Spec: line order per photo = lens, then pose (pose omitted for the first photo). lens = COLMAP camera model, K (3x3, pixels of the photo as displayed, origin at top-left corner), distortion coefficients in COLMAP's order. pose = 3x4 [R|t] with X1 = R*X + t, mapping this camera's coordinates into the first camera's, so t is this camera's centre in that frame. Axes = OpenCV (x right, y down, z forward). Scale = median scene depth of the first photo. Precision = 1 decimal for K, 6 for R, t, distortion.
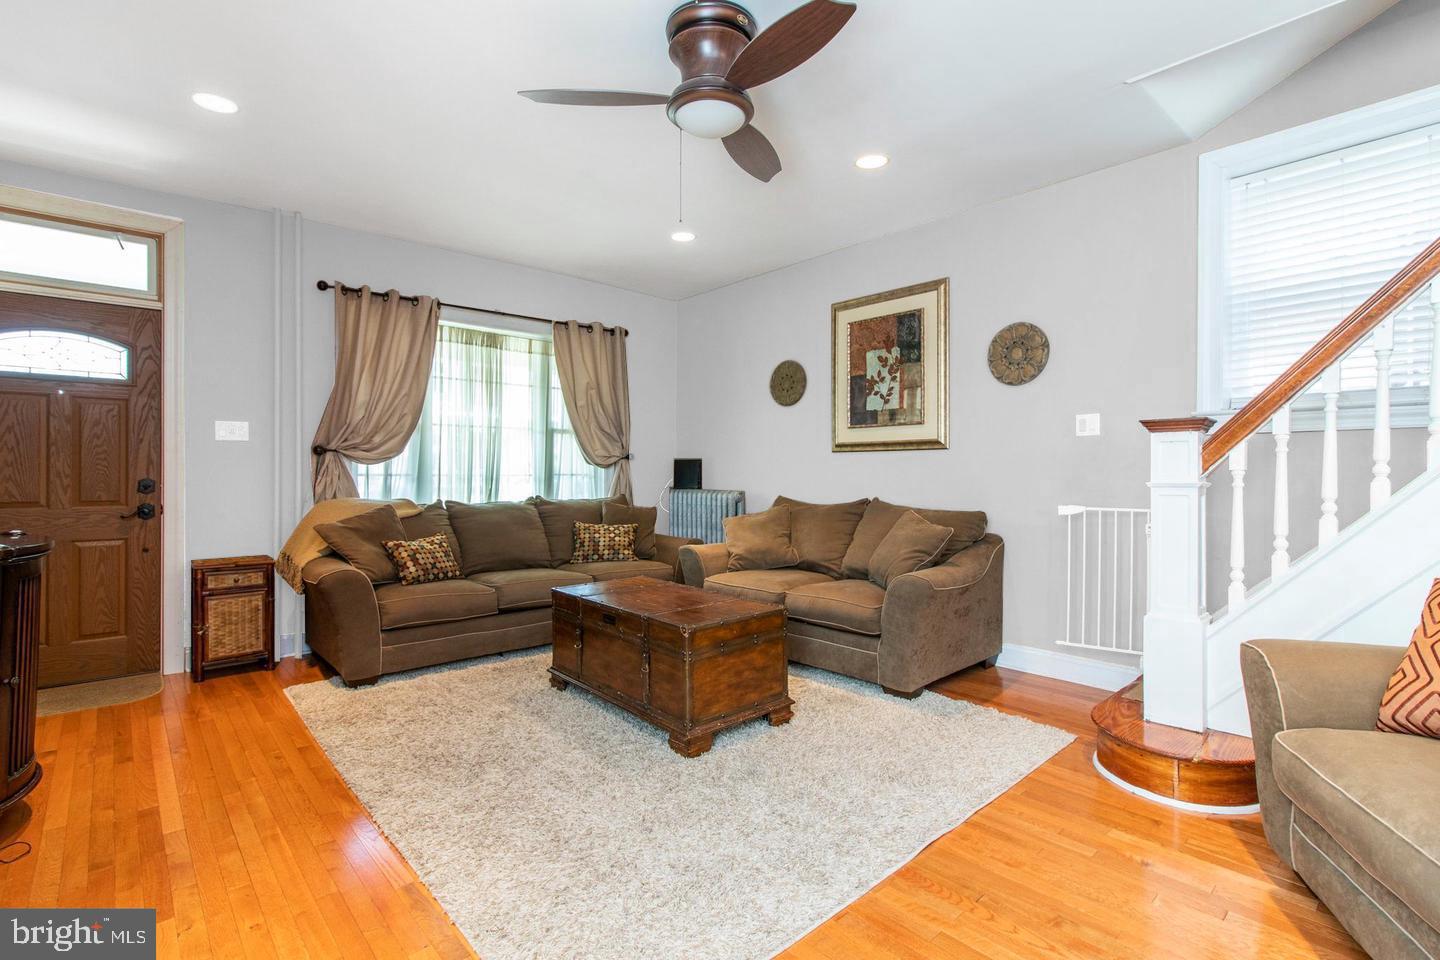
lens RADIAL K [[666.9, 0, 718.2], [0, 666.9, 474.4], [0, 0, 1]] dist [0.003507, 0.000005]
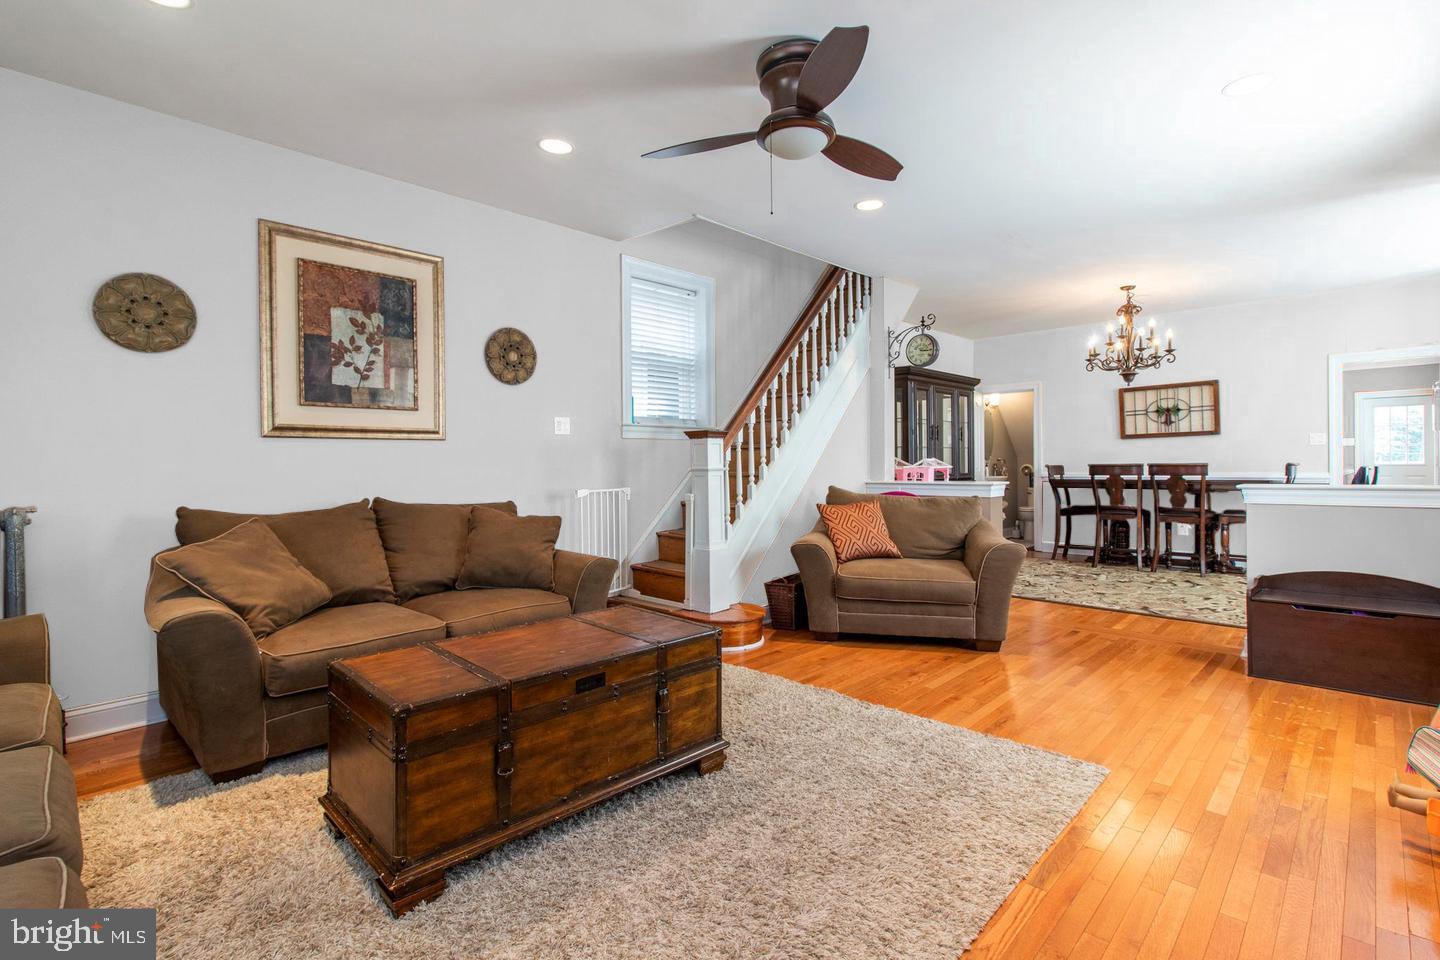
lens RADIAL K [[666.9, 0, 720.3], [0, 666.9, 469.1], [0, 0, 1]] dist [0.003507, 0.000005]
pose [[-0.055271, -0.011309, 0.998407, -0.574720], [0.013508, 0.999836, 0.012072, -0.002841], [-0.998380, 0.014153, -0.055109, 0.617542]]
